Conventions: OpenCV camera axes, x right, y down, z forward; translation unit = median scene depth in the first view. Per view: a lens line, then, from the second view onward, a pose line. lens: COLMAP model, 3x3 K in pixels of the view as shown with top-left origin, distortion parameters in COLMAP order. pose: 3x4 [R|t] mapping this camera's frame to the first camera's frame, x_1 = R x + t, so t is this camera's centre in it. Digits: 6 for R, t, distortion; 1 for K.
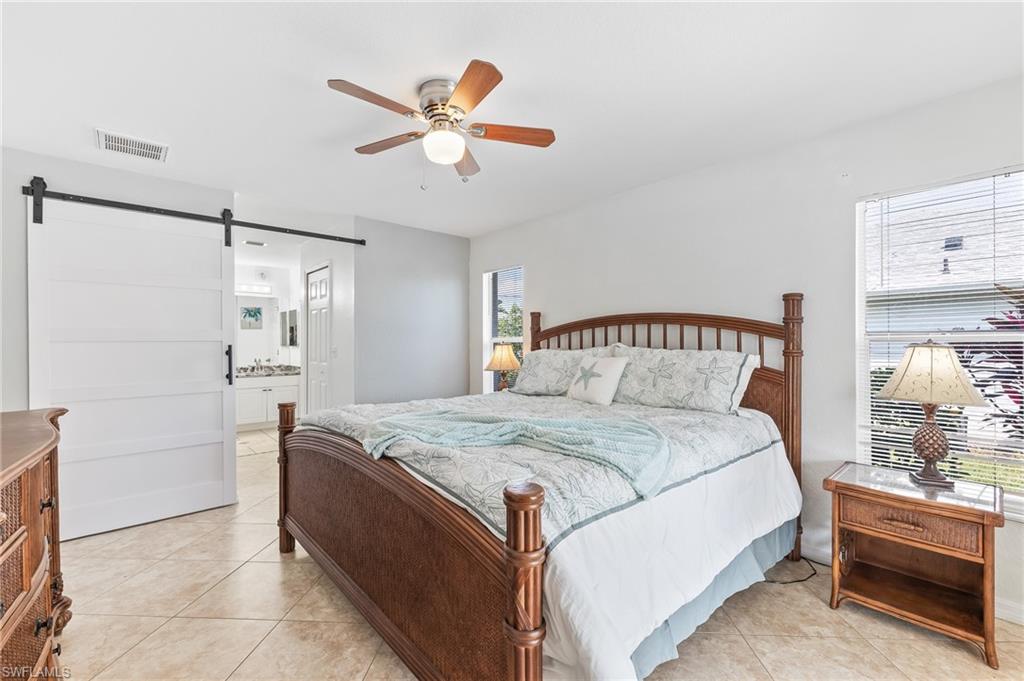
lens RADIAL K [[434.4, 0, 512.0], [0, 434.4, 340.5], [0, 0, 1]] dist [0.002564, 0.000155]
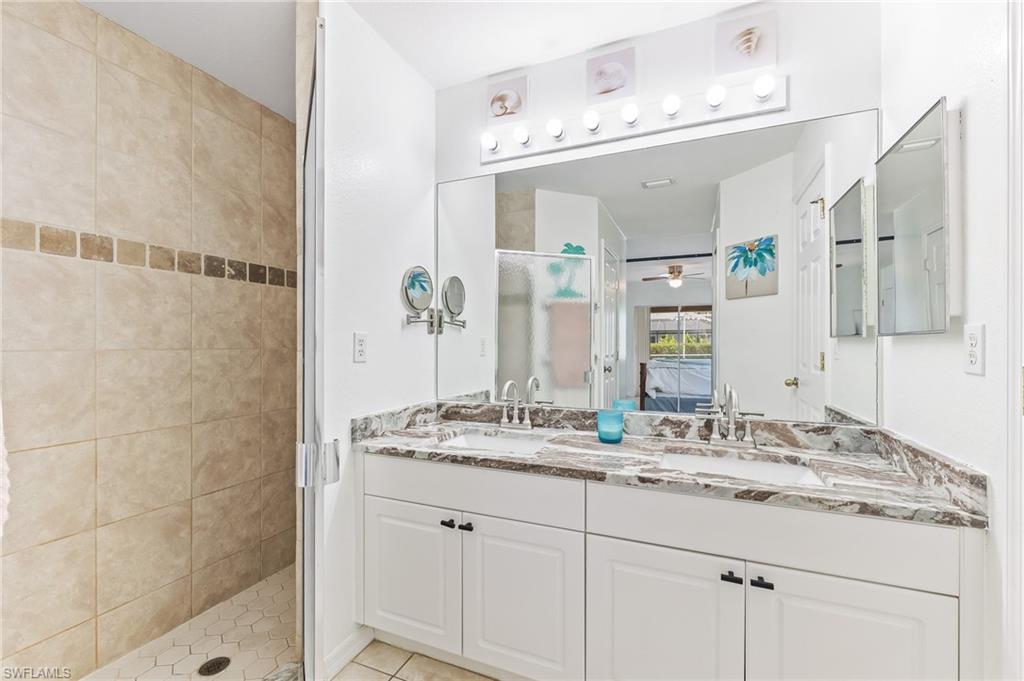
lens RADIAL K [[434.4, 0, 512.0], [0, 434.4, 340.5], [0, 0, 1]] dist [0.002564, 0.000155]
pose [[0.425285, -0.003111, -0.905054, -0.342995], [-0.005131, 0.999970, -0.005848, 0.014787], [0.905045, 0.007131, 0.425256, 0.648970]]
